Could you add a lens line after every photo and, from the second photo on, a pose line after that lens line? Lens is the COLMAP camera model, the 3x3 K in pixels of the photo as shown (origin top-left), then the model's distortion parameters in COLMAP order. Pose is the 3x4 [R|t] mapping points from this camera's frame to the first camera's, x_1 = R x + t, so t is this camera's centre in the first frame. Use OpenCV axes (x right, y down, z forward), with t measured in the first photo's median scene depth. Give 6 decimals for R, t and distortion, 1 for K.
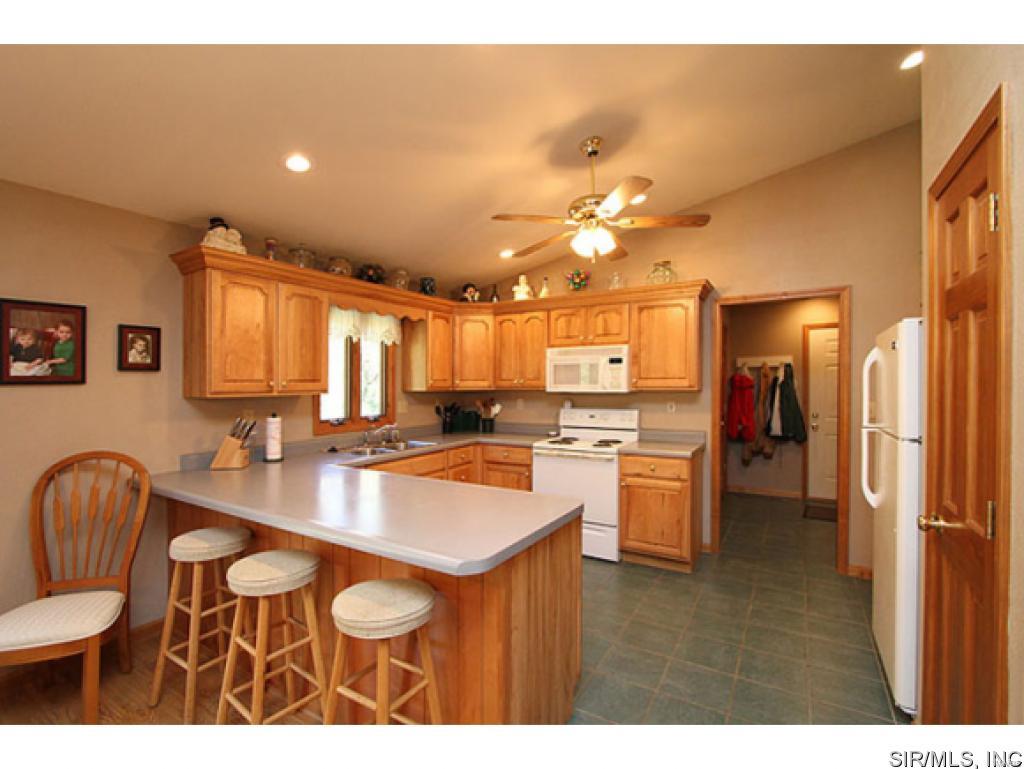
lens RADIAL K [[465.5, 0, 512.9], [0, 465.5, 380.1], [0, 0, 1]] dist [-0.012036, 0.000603]
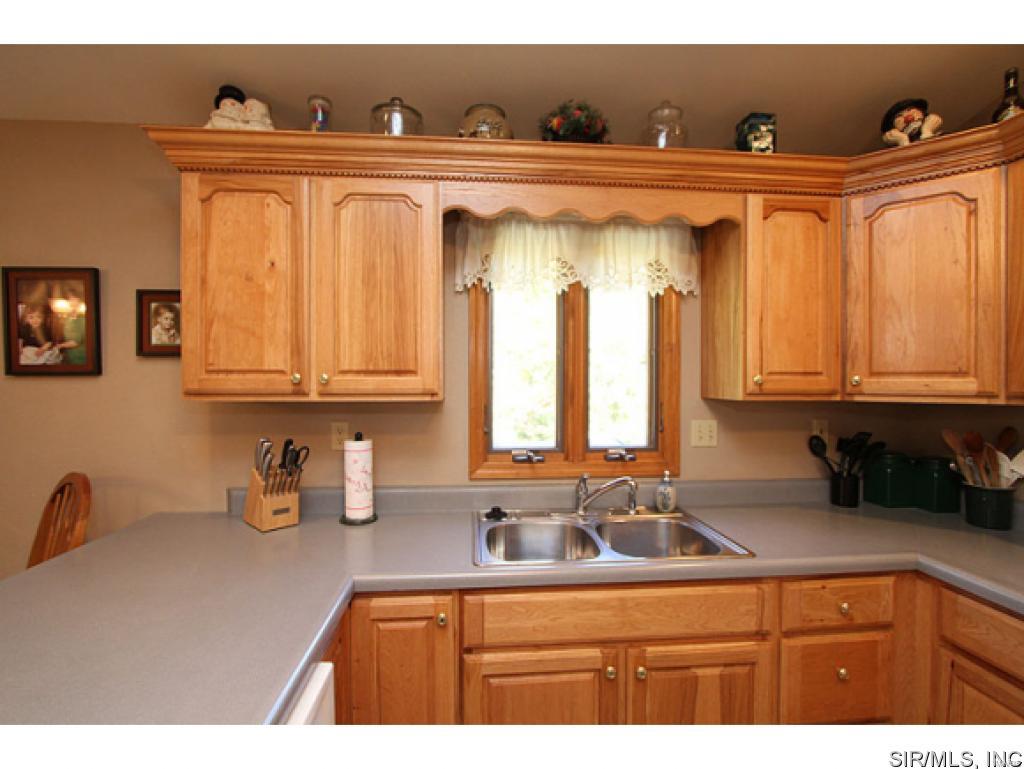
lens RADIAL K [[465.5, 0, 505.8], [0, 465.5, 377.2], [0, 0, 1]] dist [-0.012036, 0.000603]
pose [[0.583434, 0.001473, -0.812159, 0.022603], [-0.004170, 0.999991, -0.001182, 0.007270], [0.812150, 0.004076, 0.583435, 0.888742]]
